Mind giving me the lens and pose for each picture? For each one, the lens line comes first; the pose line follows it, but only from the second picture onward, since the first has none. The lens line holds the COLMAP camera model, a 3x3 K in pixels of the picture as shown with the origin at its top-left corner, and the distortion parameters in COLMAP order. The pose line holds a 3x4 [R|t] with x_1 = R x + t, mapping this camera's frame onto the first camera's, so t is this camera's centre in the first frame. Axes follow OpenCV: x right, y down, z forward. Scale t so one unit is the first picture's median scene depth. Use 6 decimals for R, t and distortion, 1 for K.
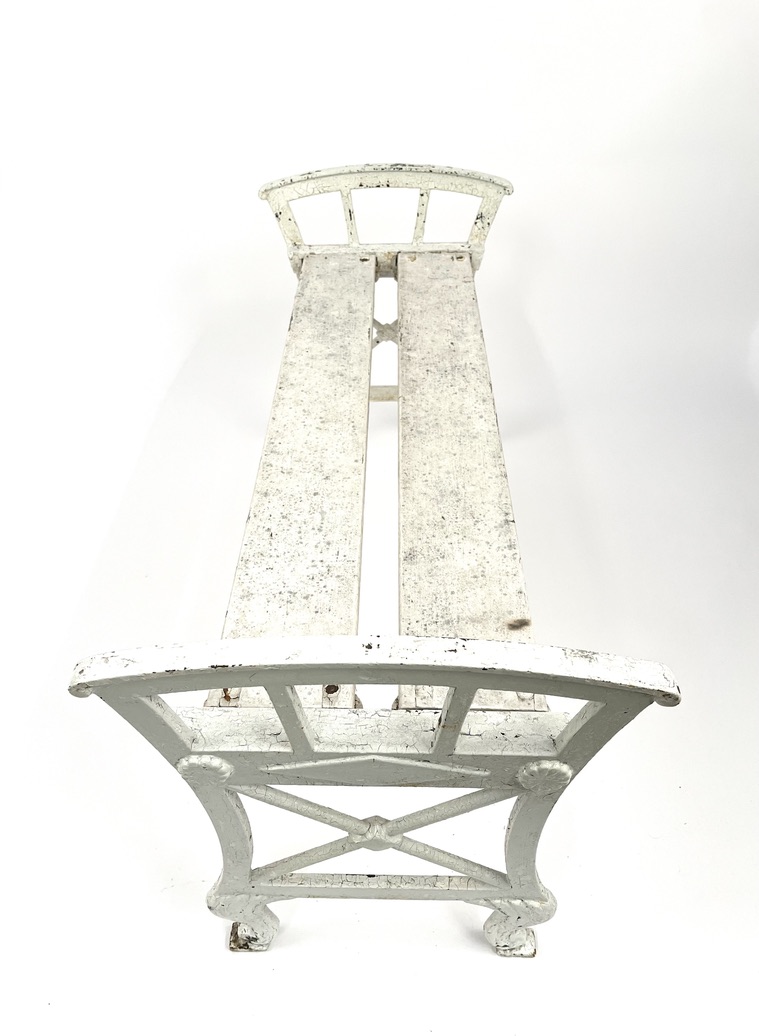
lens RADIAL K [[749.6, 0, 379.2], [0, 749.6, 516.8], [0, 0, 1]] dist [0.021549, 0.000937]
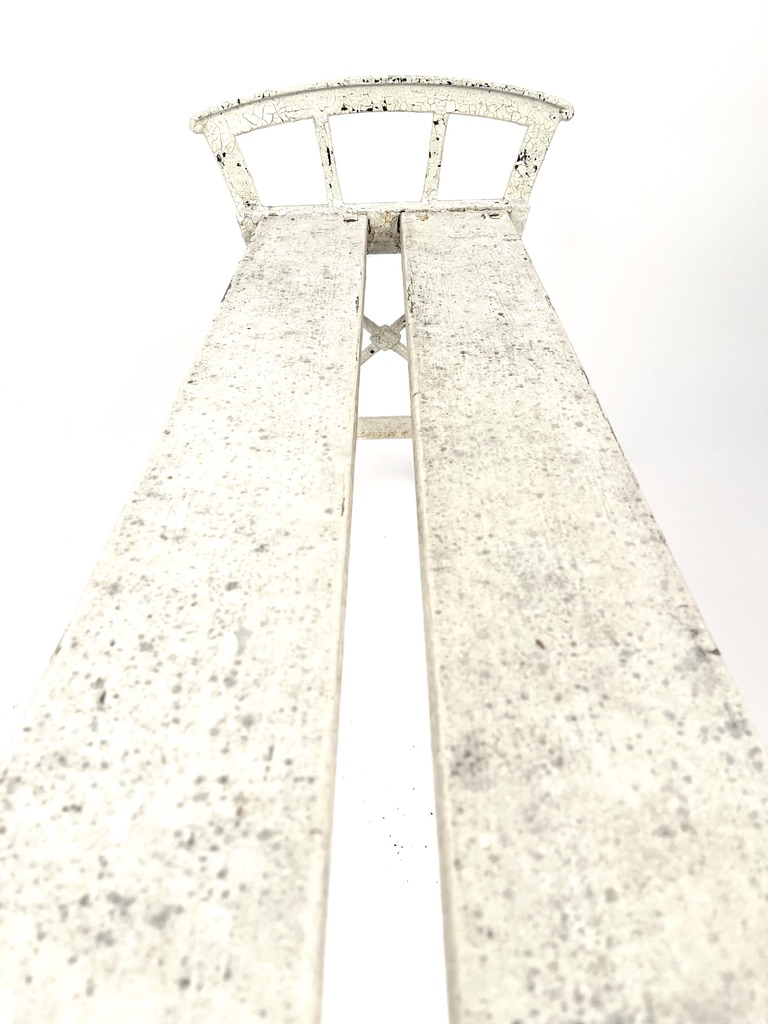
lens RADIAL K [[741.0, 0, 373.4], [0, 741.0, 514.4], [0, 0, 1]] dist [0.021549, 0.000937]
pose [[0.999926, -0.012038, -0.001500, -0.002620], [0.011831, 0.995057, -0.098596, -0.029429], [0.002680, 0.098571, 0.995126, 0.591526]]
